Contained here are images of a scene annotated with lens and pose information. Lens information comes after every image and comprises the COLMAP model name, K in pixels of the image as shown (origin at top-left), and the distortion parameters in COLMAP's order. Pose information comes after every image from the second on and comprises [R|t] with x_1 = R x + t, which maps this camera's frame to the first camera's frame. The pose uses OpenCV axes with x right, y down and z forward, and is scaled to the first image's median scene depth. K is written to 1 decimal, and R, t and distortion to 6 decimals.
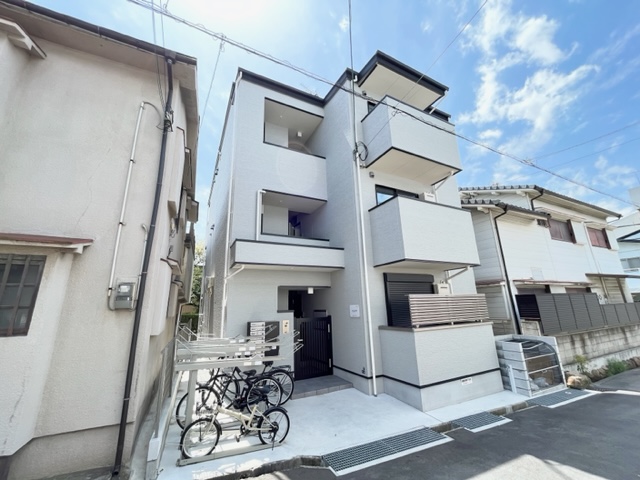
lens RADIAL K [[257.5, 0, 318.8], [0, 257.5, 239.2], [0, 0, 1]] dist [-0.003858, 0.000037]
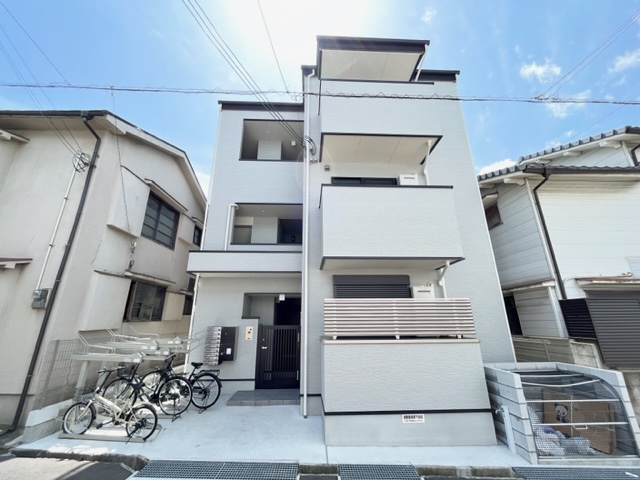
lens RADIAL K [[257.5, 0, 320.5], [0, 257.5, 239.2], [0, 0, 1]] dist [-0.003858, 0.000037]
pose [[0.908511, -0.103241, -0.404905, 0.568812], [0.085089, 0.994403, -0.062629, 0.059146], [0.409105, 0.022446, 0.912211, 0.180374]]
